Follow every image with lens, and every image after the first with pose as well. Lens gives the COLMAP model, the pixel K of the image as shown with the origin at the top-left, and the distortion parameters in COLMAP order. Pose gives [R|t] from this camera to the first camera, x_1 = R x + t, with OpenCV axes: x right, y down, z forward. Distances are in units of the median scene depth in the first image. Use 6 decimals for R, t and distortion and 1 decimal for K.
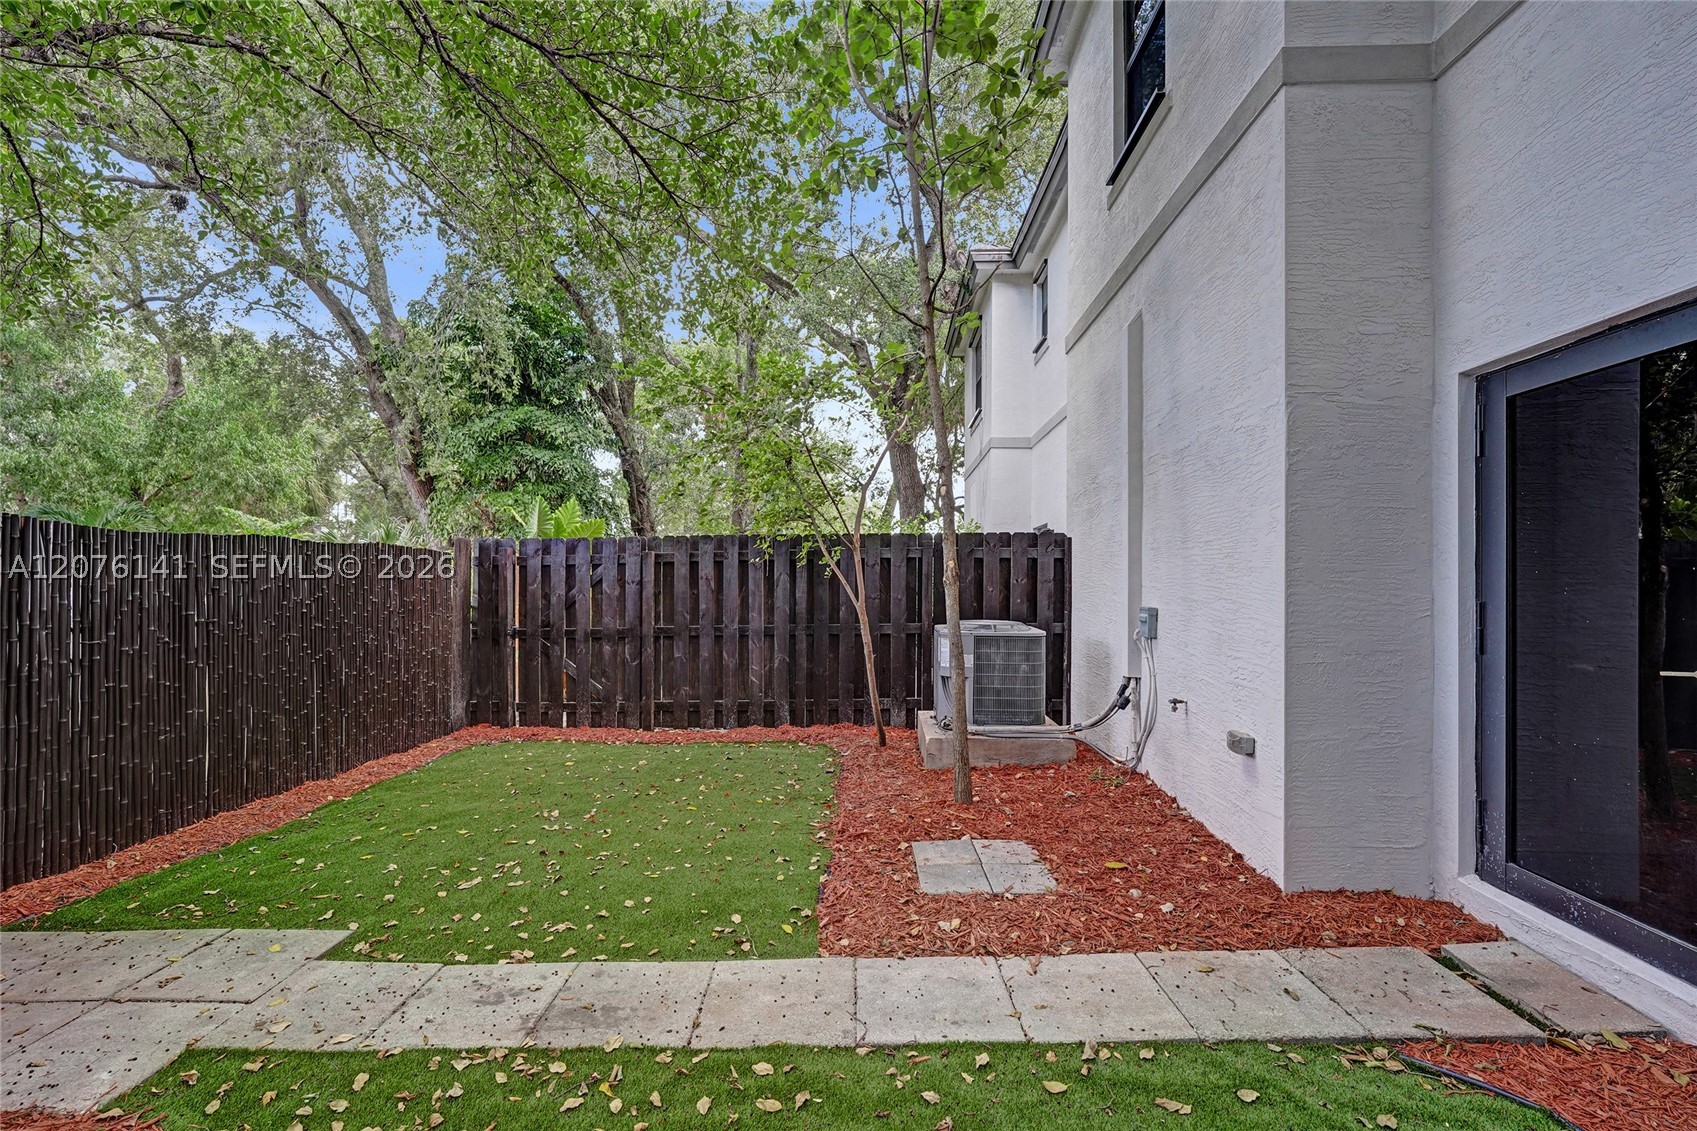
lens RADIAL K [[689.4, 0, 848.5], [0, 689.4, 565.5], [0, 0, 1]] dist [-0.030892, 0.005082]
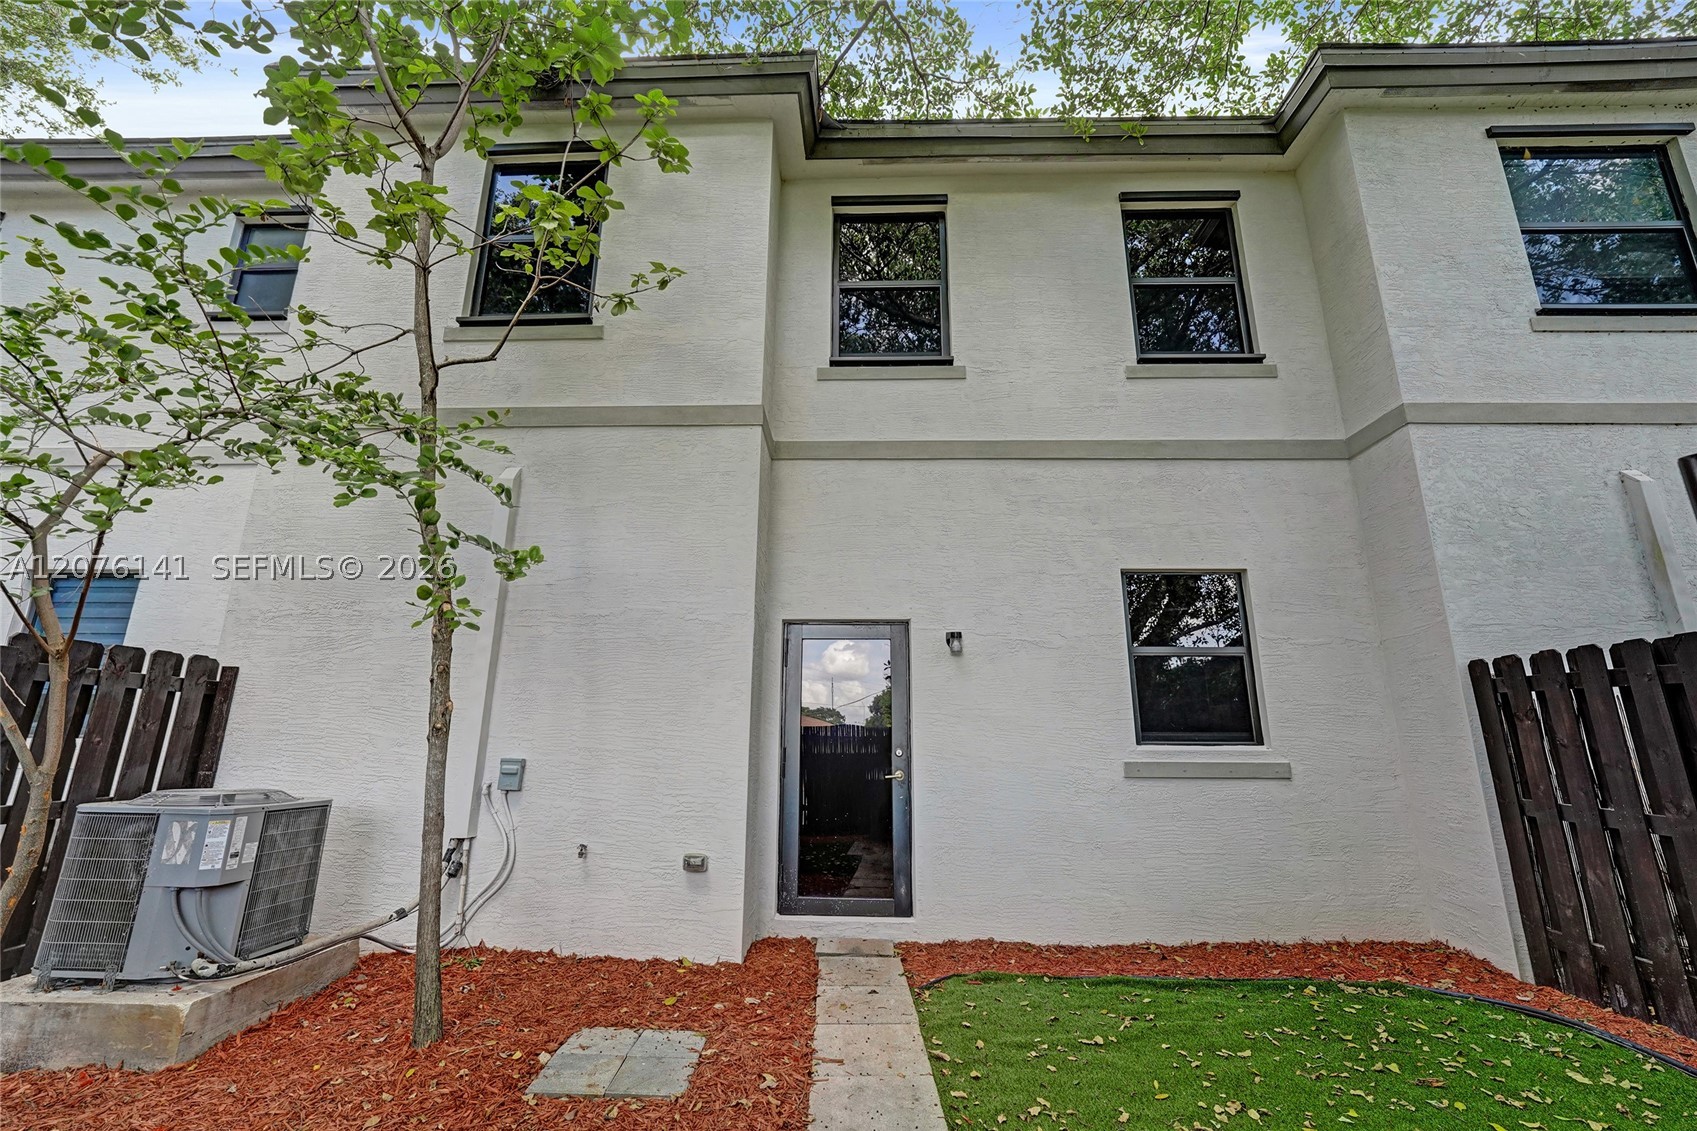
lens RADIAL K [[689.4, 0, 848.5], [0, 689.4, 565.5], [0, 0, 1]] dist [-0.030892, 0.005082]
pose [[0.022142, 0.237353, 0.971171, -0.915135], [-0.026568, 0.971206, -0.236756, 0.021511], [-0.999402, -0.020559, 0.027811, 0.801323]]
